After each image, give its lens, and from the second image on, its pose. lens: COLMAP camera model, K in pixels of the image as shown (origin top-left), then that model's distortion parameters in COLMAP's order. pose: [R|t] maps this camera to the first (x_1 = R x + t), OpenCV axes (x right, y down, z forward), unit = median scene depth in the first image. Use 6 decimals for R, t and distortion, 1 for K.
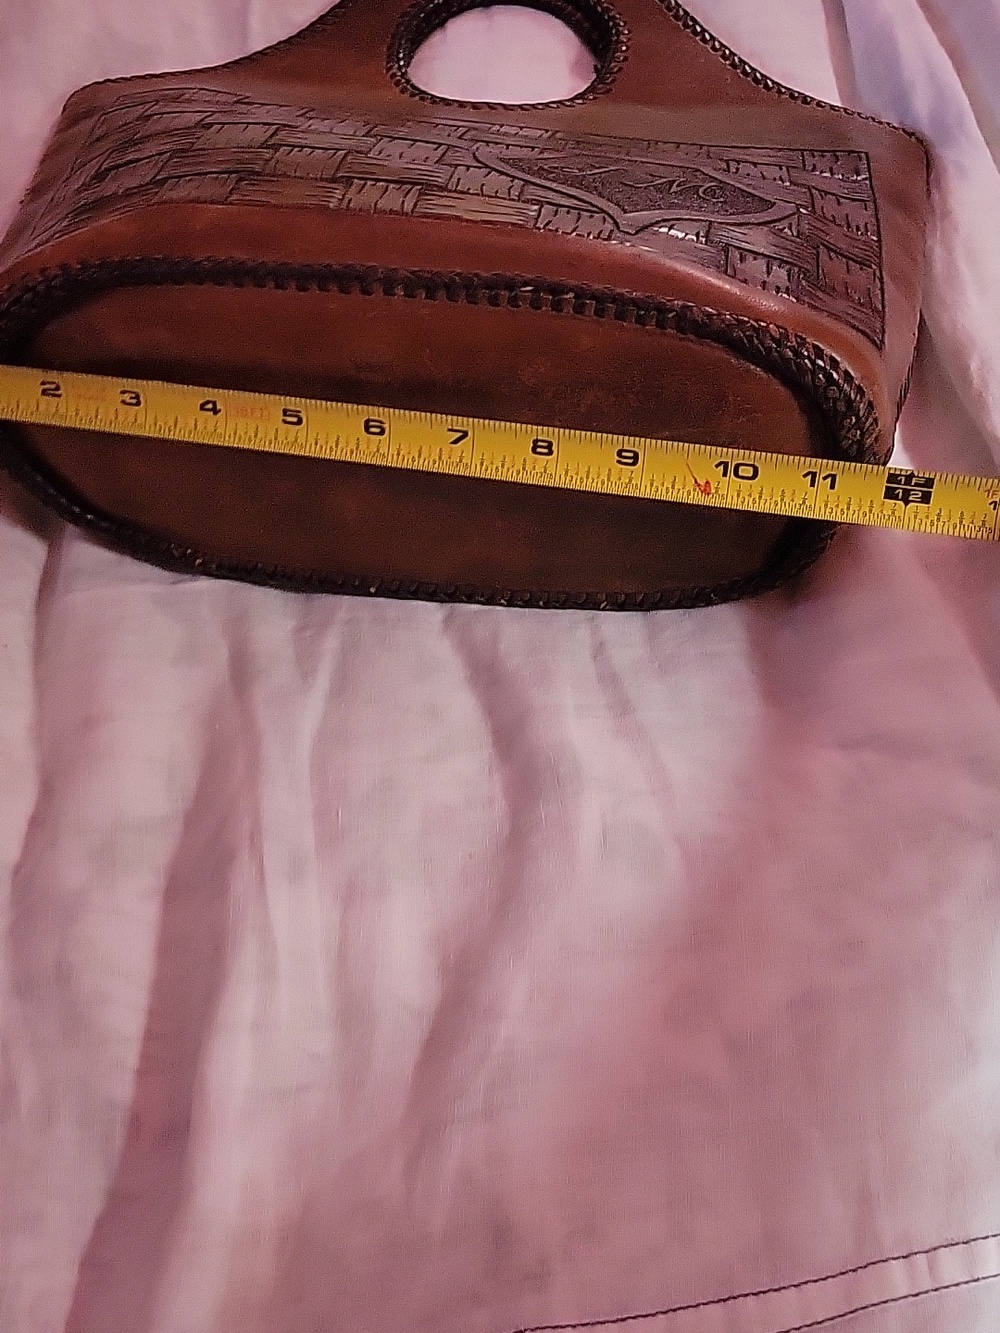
lens RADIAL K [[1749.7, 0, 500.0], [0, 1749.7, 666.5], [0, 0, 1]] dist [0.014319, 0.053052]
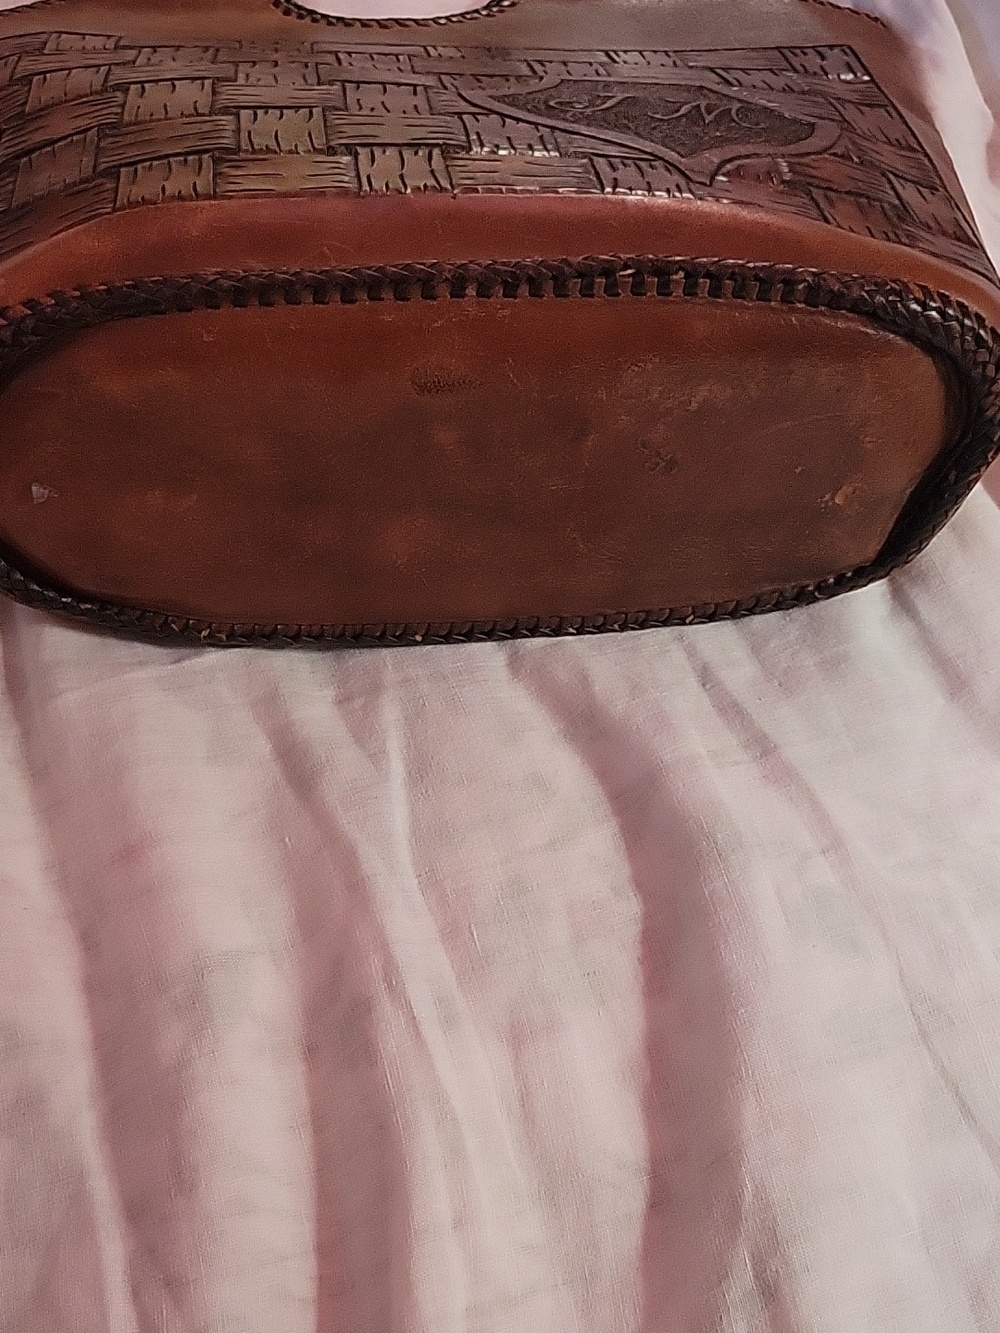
lens RADIAL K [[1749.7, 0, 500.0], [0, 1749.7, 666.5], [0, 0, 1]] dist [0.014319, 0.053052]
pose [[0.975231, -0.142939, 0.168797, -0.193135], [0.130154, 0.987880, 0.084581, -0.104111], [-0.178841, -0.060517, 0.982015, 0.186570]]
